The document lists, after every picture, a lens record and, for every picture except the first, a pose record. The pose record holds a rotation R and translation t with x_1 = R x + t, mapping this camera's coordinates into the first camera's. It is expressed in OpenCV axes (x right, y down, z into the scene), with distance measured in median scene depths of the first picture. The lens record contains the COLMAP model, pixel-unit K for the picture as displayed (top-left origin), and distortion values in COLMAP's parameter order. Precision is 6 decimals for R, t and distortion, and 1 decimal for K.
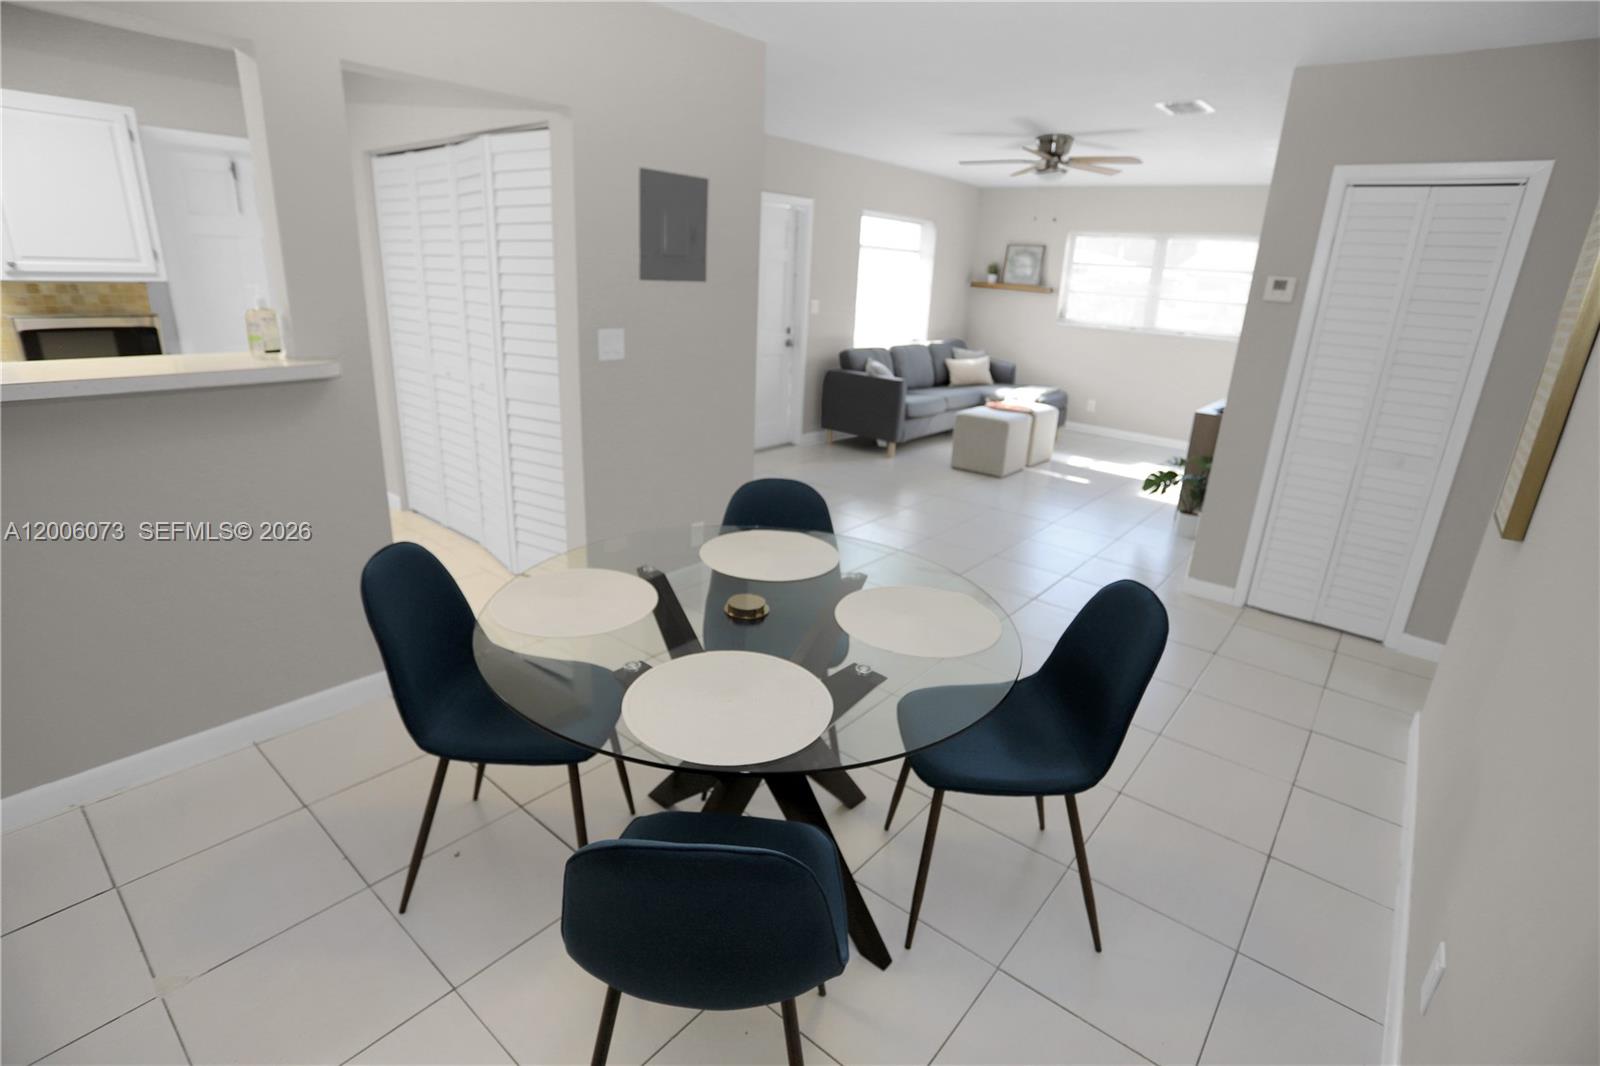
lens RADIAL K [[774.4, 0, 796.9], [0, 774.4, 516.3], [0, 0, 1]] dist [-0.075665, 0.025309]
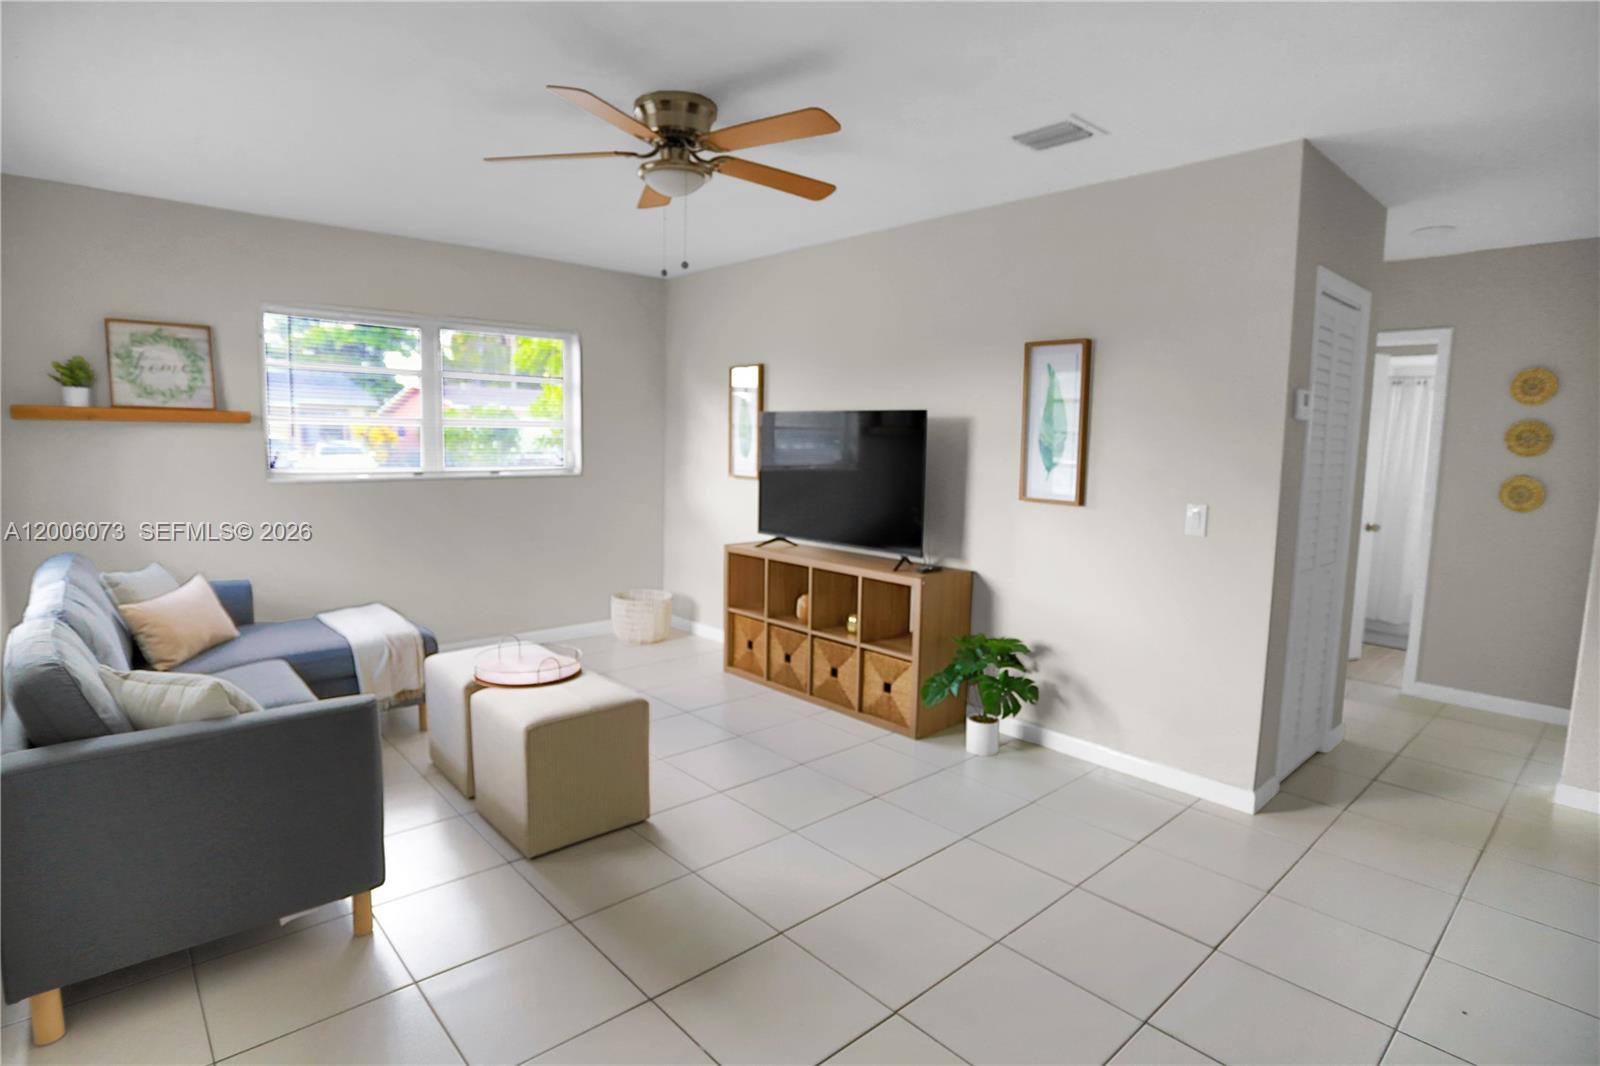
lens RADIAL K [[829.9, 0, 803.8], [0, 829.9, 528.5], [0, 0, 1]] dist [-0.079079, 0.032004]
pose [[0.138736, -0.156500, 0.977885, -0.153543], [0.288906, 0.950879, 0.111190, -0.214917], [-0.947252, 0.267090, 0.177135, 0.694294]]
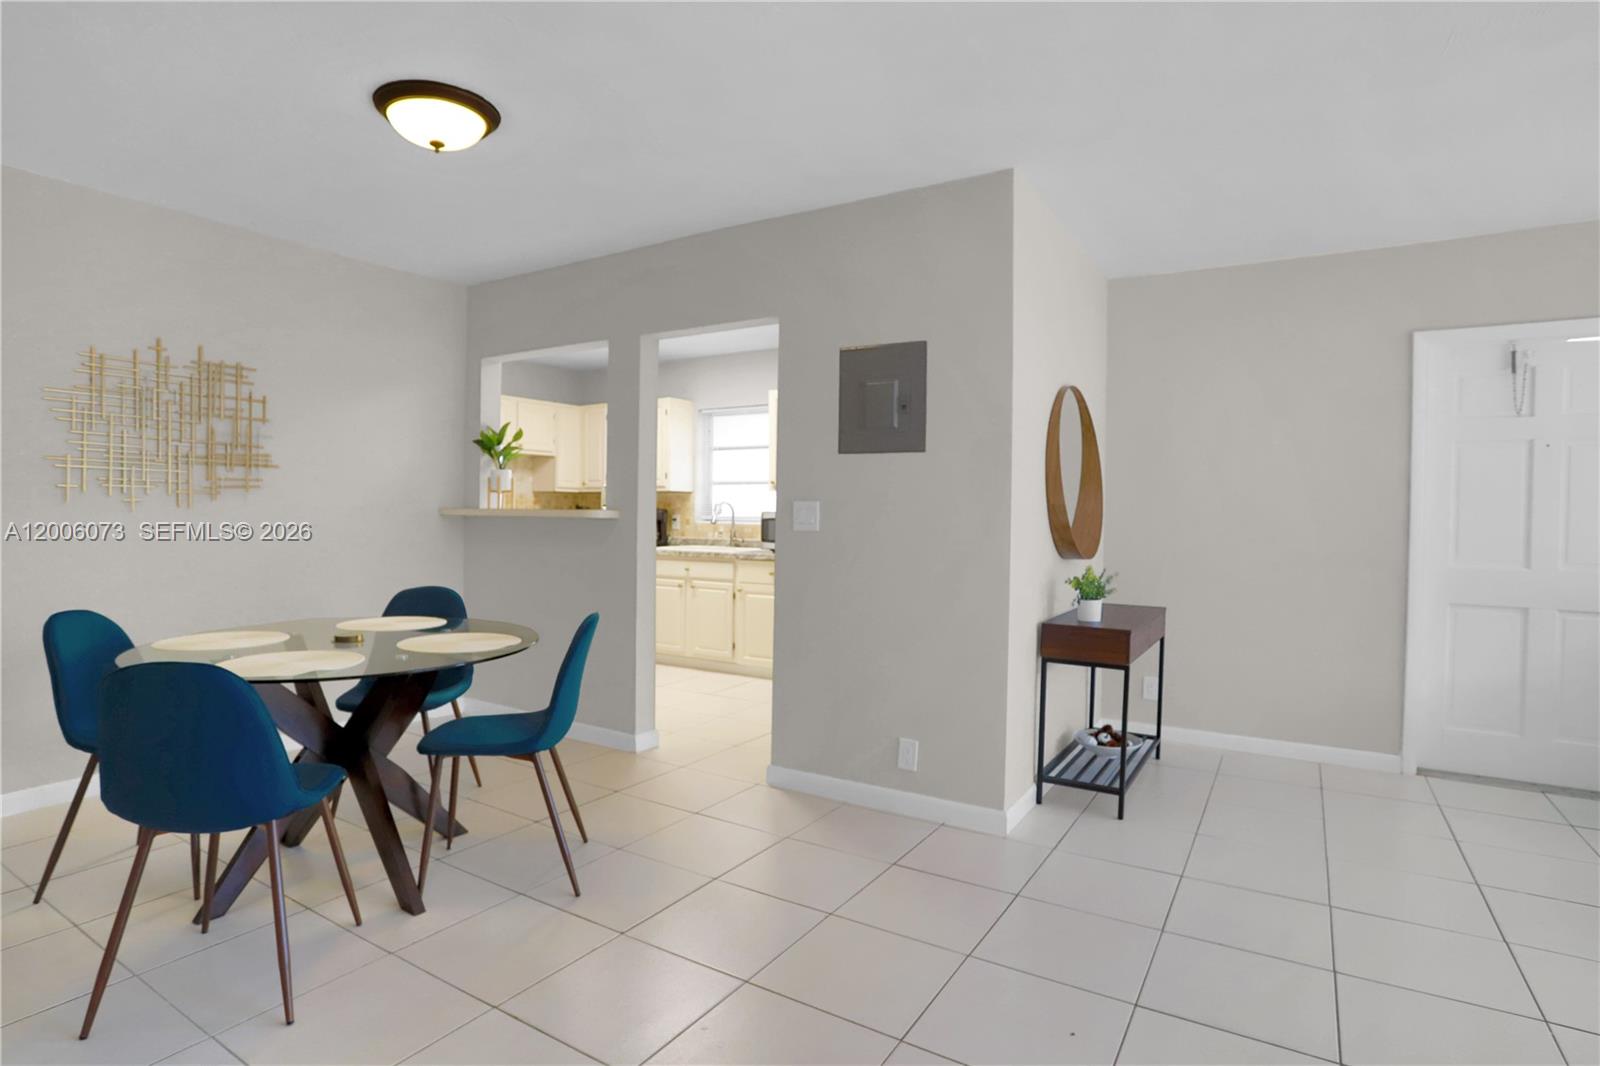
lens RADIAL K [[798.4, 0, 800.0], [0, 798.4, 533.0], [0, 0, 1]] dist [-0.077985, 0.027533]
pose [[0.140700, -0.031545, -0.989550, 0.376541], [-0.306683, 0.948942, -0.073856, -0.054714], [0.941355, 0.313869, 0.123842, 0.395164]]
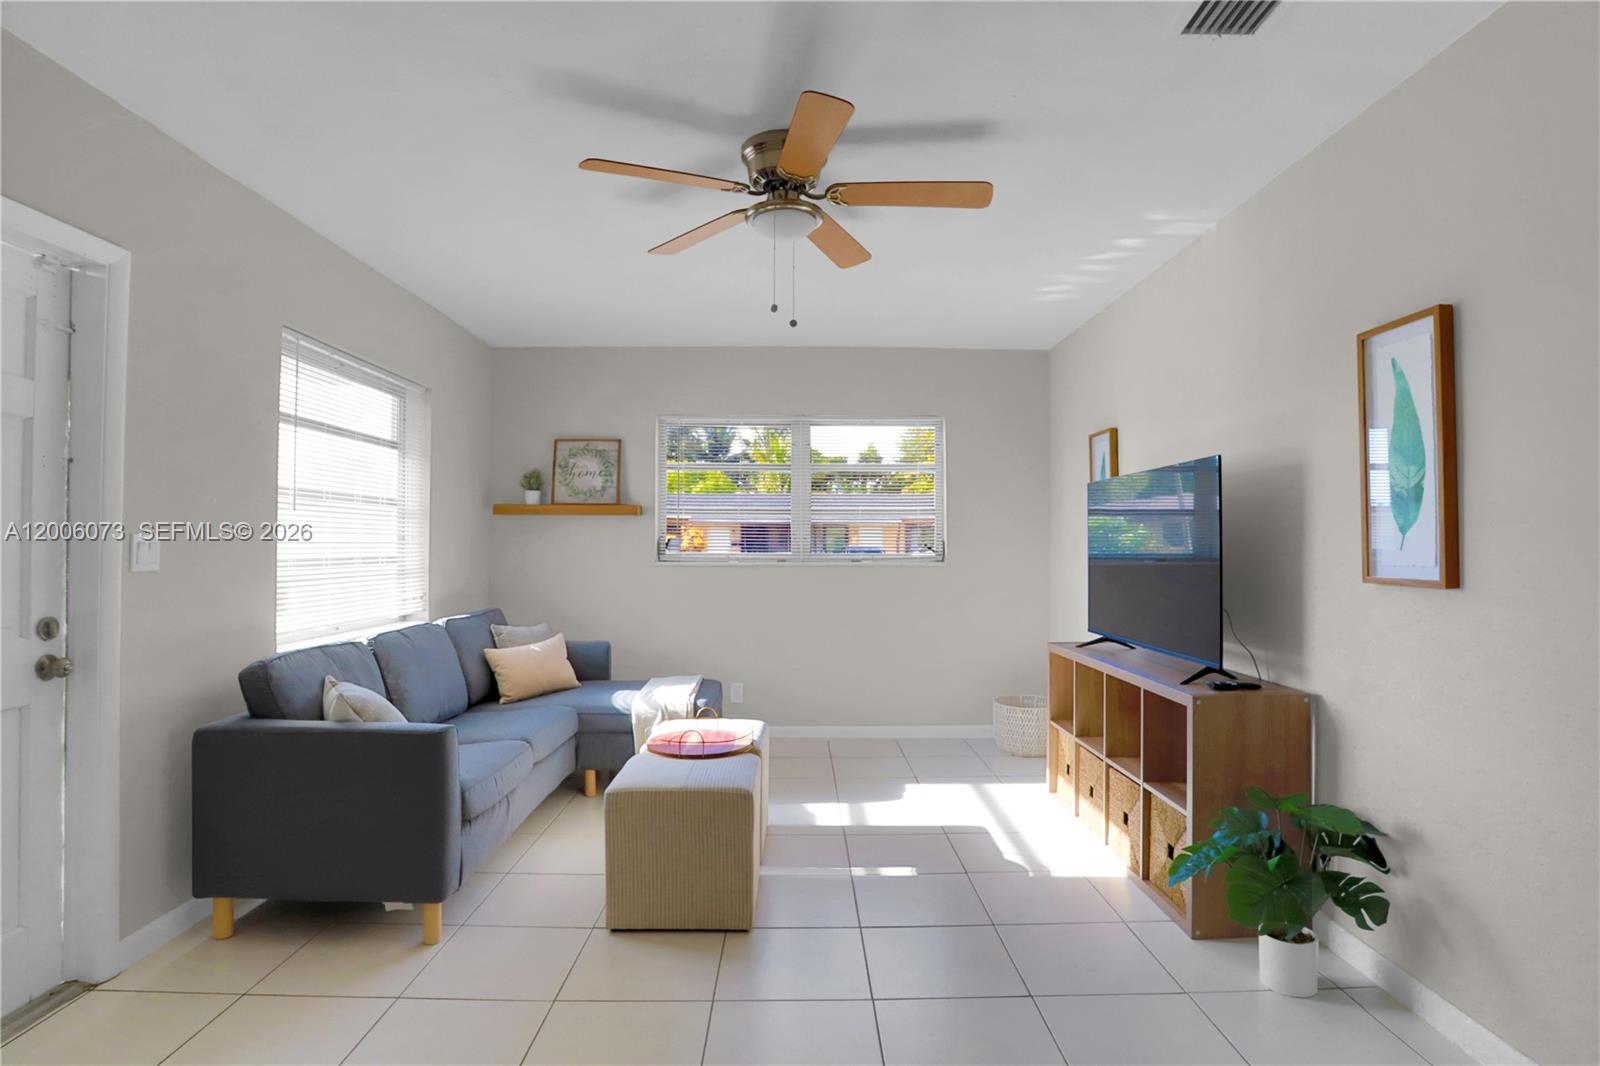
lens RADIAL K [[829.9, 0, 803.8], [0, 829.9, 528.5], [0, 0, 1]] dist [-0.079079, 0.032004]
pose [[0.761418, -0.032984, 0.647422, 0.015897], [0.230506, 0.947212, -0.222836, -0.130930], [-0.605896, 0.318906, 0.728827, 0.542221]]
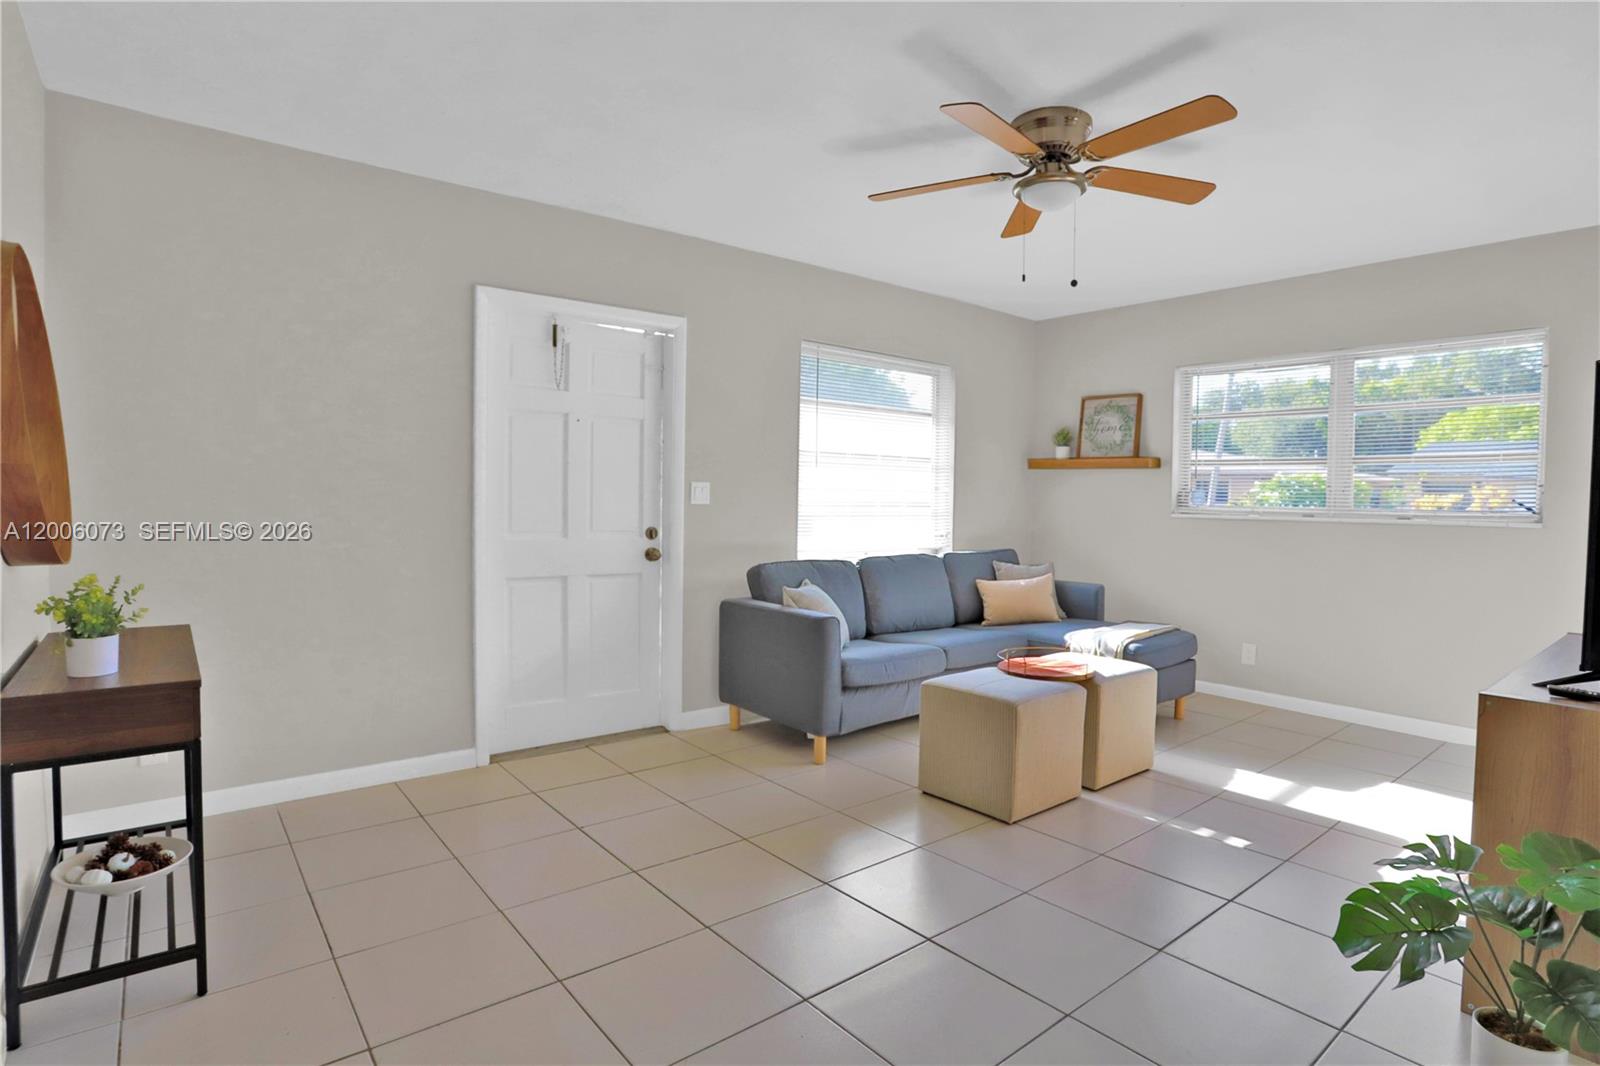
lens RADIAL K [[829.9, 0, 803.8], [0, 829.9, 528.5], [0, 0, 1]] dist [-0.079079, 0.032004]
pose [[0.980579, -0.026045, -0.194387, 0.216416], [-0.028456, 0.961761, -0.272407, -0.074056], [0.194049, 0.272648, 0.942342, 0.414777]]
